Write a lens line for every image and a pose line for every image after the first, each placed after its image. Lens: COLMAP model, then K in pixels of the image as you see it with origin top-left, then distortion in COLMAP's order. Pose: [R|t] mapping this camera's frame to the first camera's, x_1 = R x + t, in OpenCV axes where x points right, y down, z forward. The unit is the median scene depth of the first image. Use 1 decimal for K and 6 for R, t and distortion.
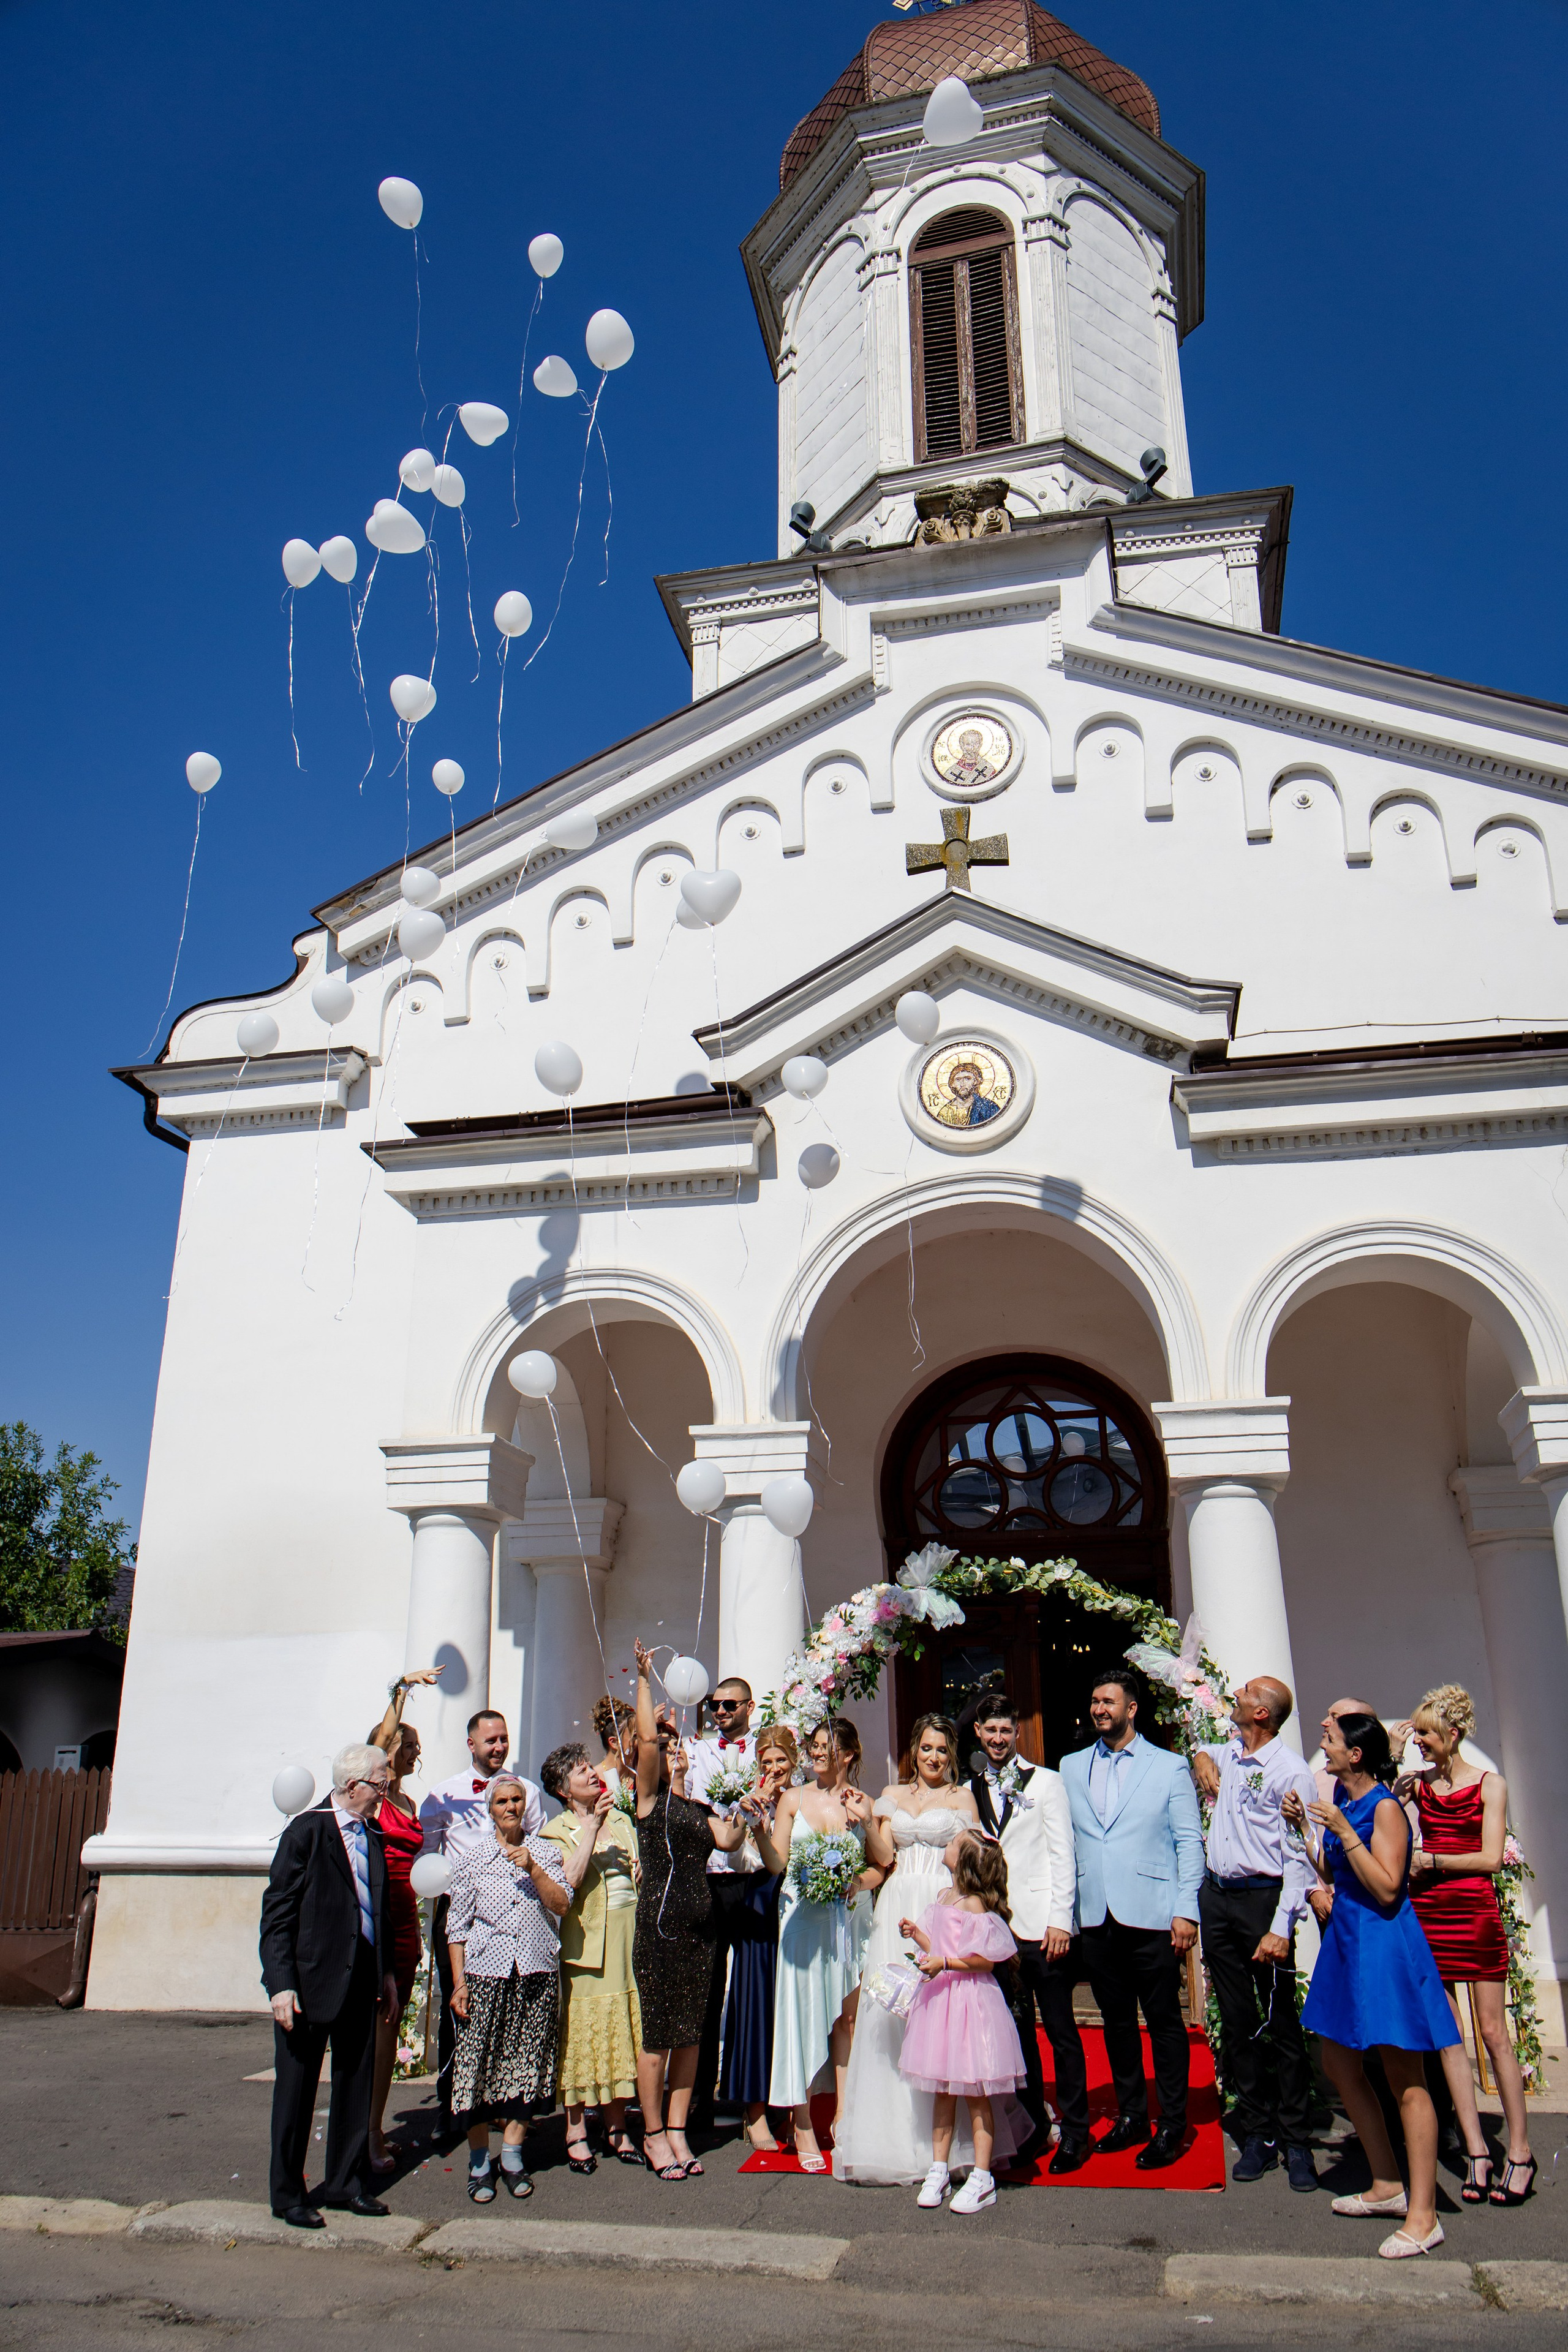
lens RADIAL K [[1841.5, 0, 770.7], [0, 1841.5, 1172.3], [0, 0, 1]] dist [0.024632, -0.034355]
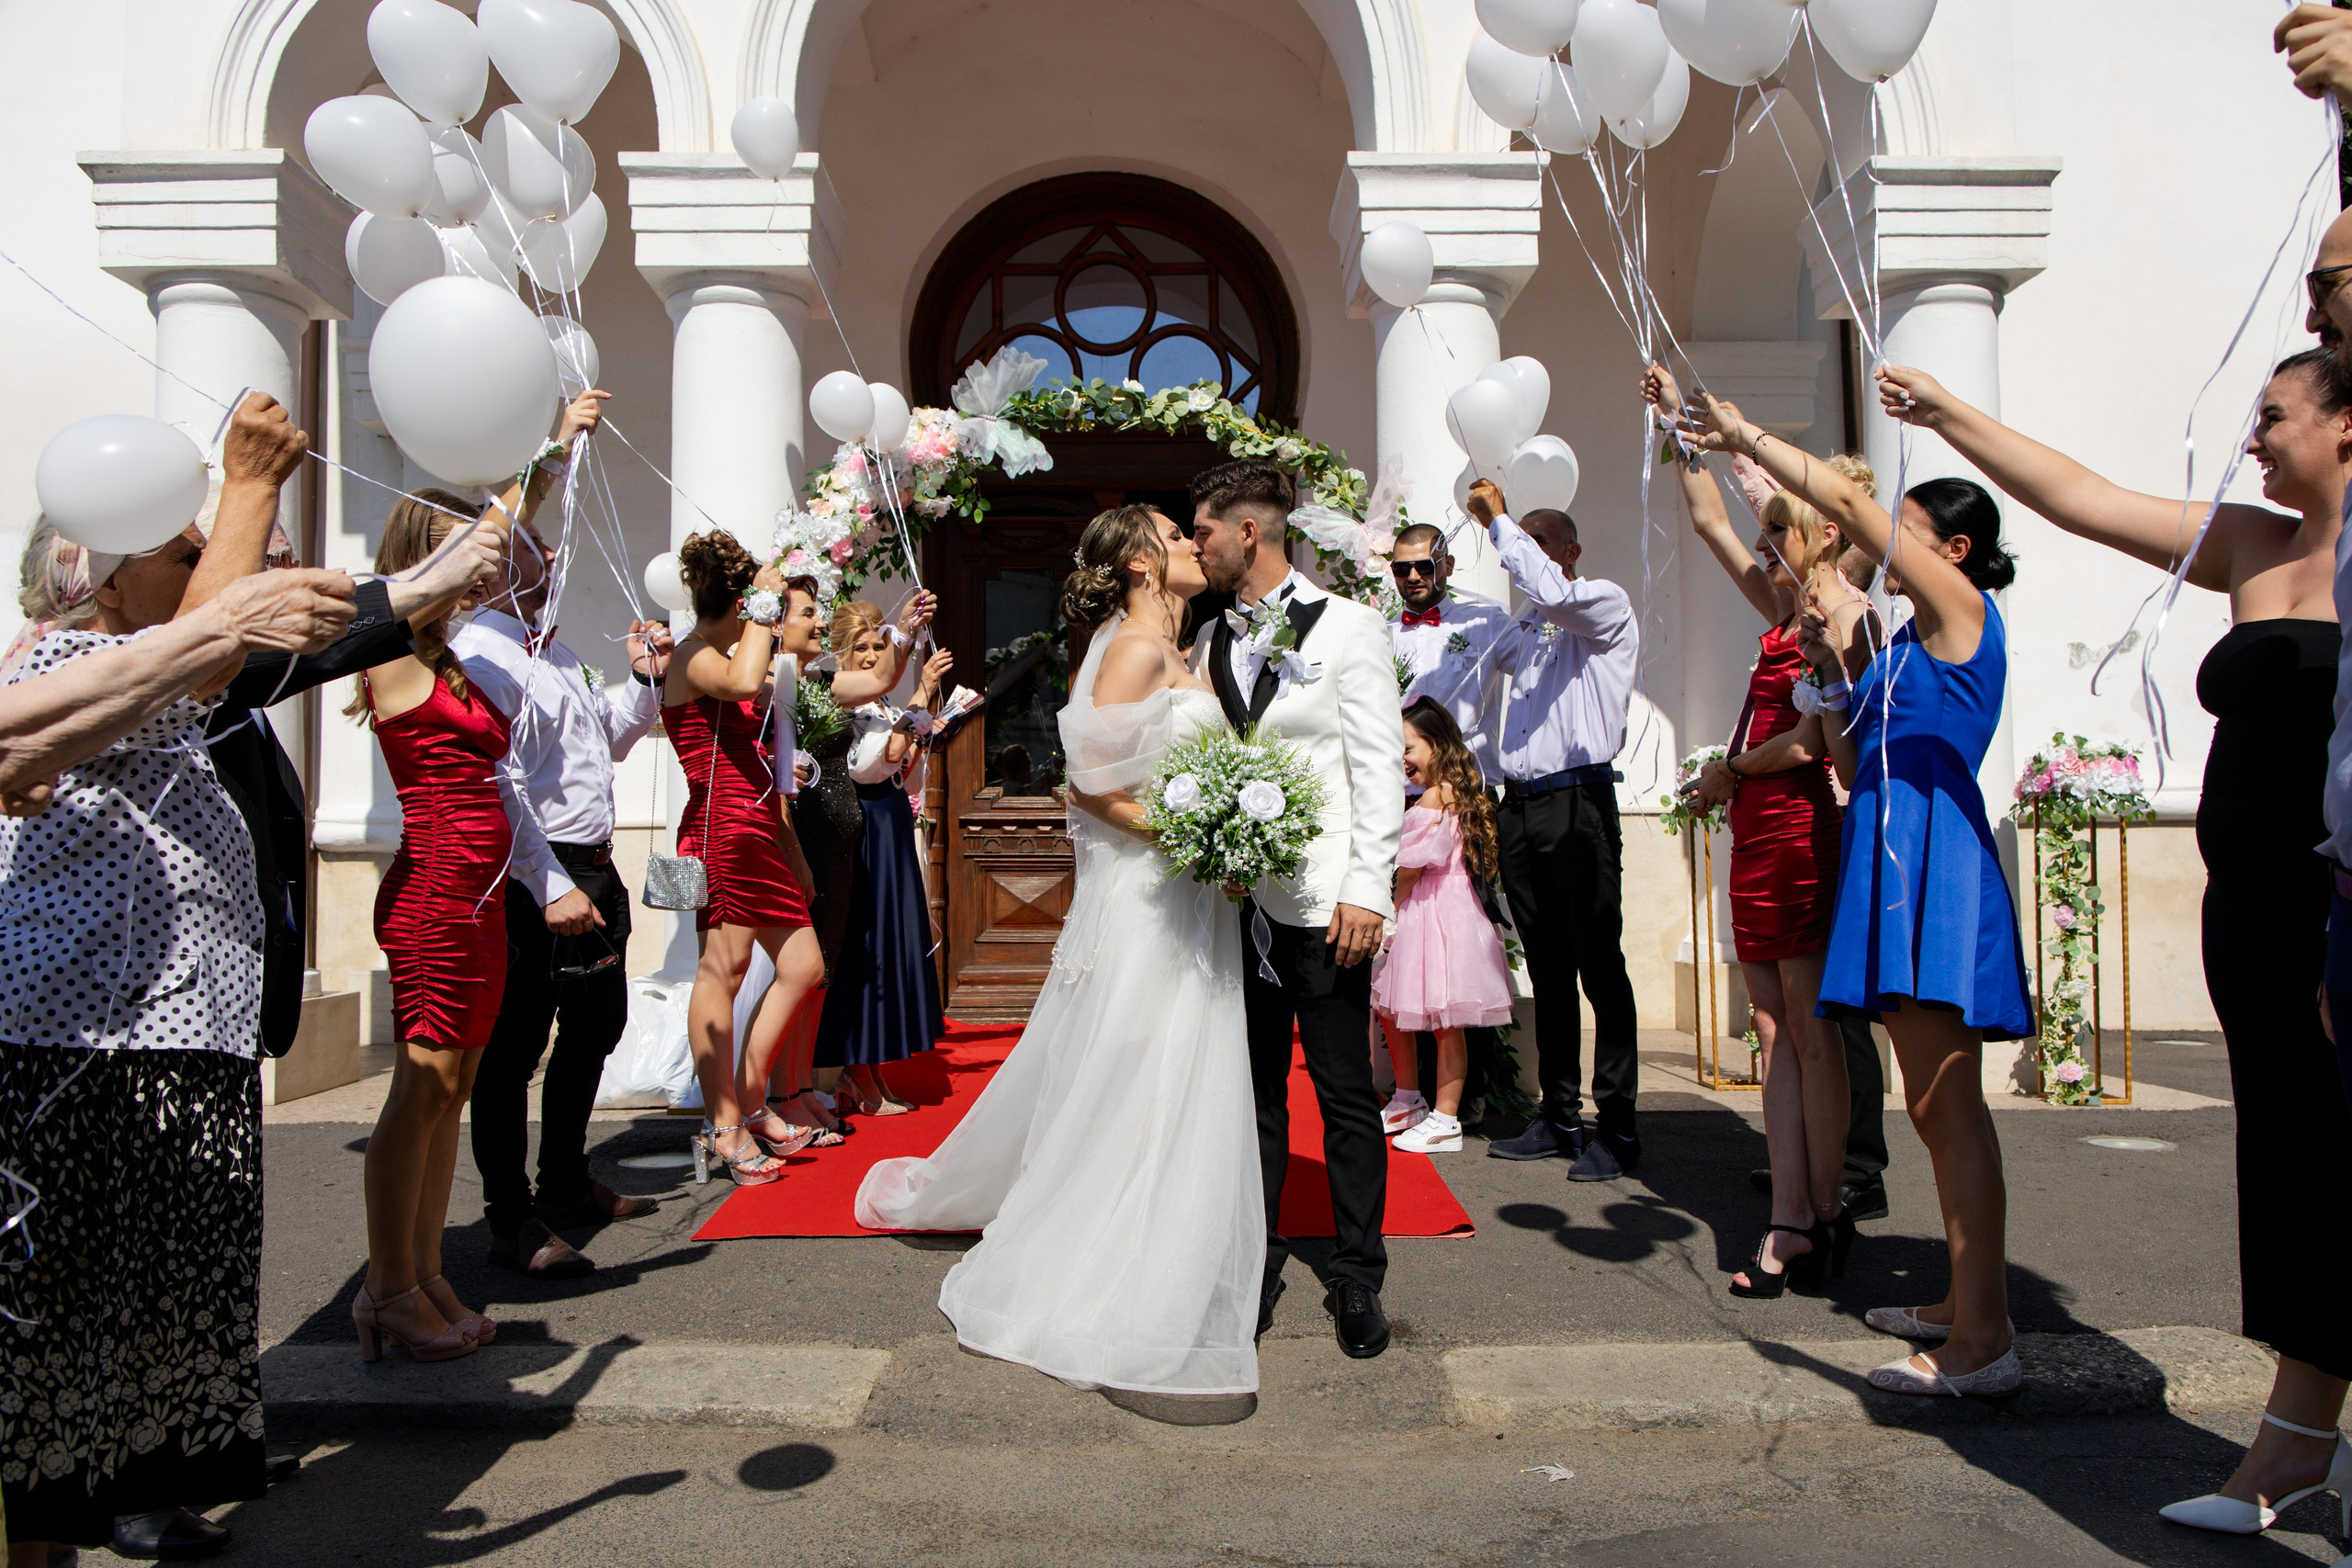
lens RADIAL K [[1855.2, 0, 1176.0], [0, 1855.2, 784.0], [0, 0, 1]] dist [0.045987, -0.040874]
pose [[0.974249, 0.007969, 0.225336, -0.001590], [-0.072299, 0.957647, 0.278721, 0.164389], [-0.213571, -0.287835, 0.933562, 0.334396]]
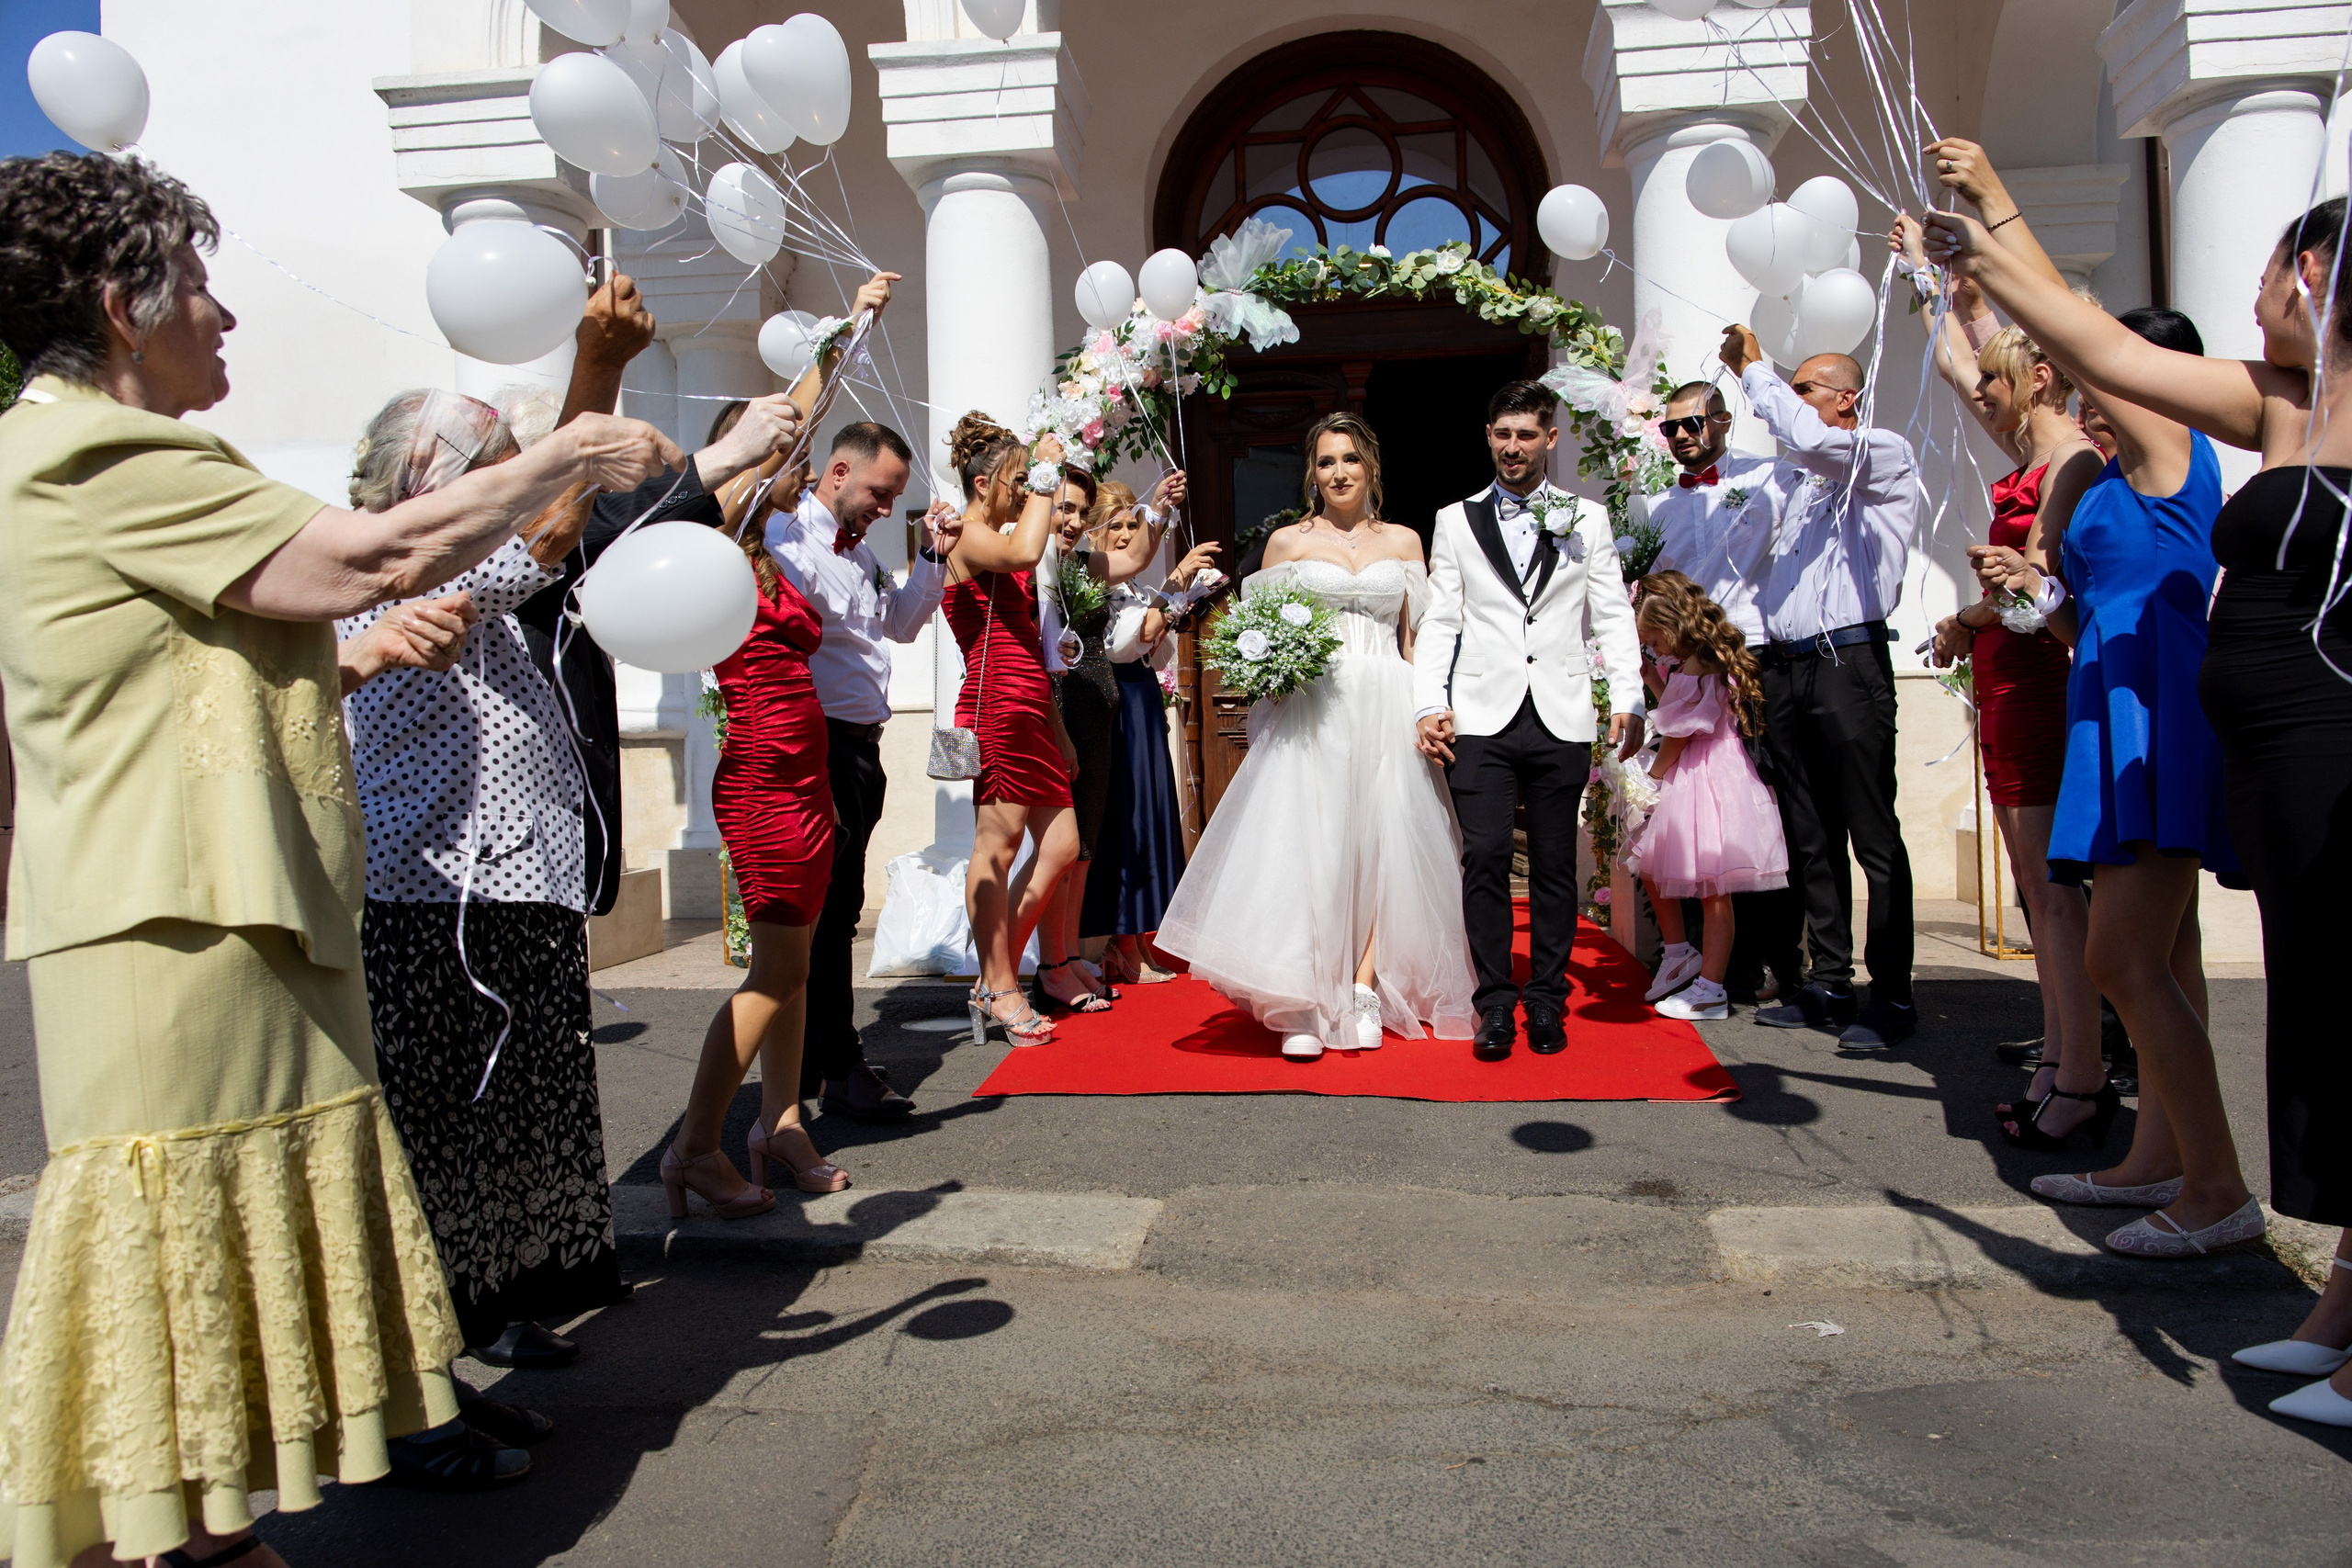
lens RADIAL K [[1855.2, 0, 1176.0], [0, 1855.2, 784.0], [0, 0, 1]] dist [0.045987, -0.040874]
pose [[0.995501, -0.019969, 0.092627, -0.003878], [-0.013267, 0.938539, 0.344918, 0.165237], [-0.093822, -0.344595, 0.934051, 0.328321]]
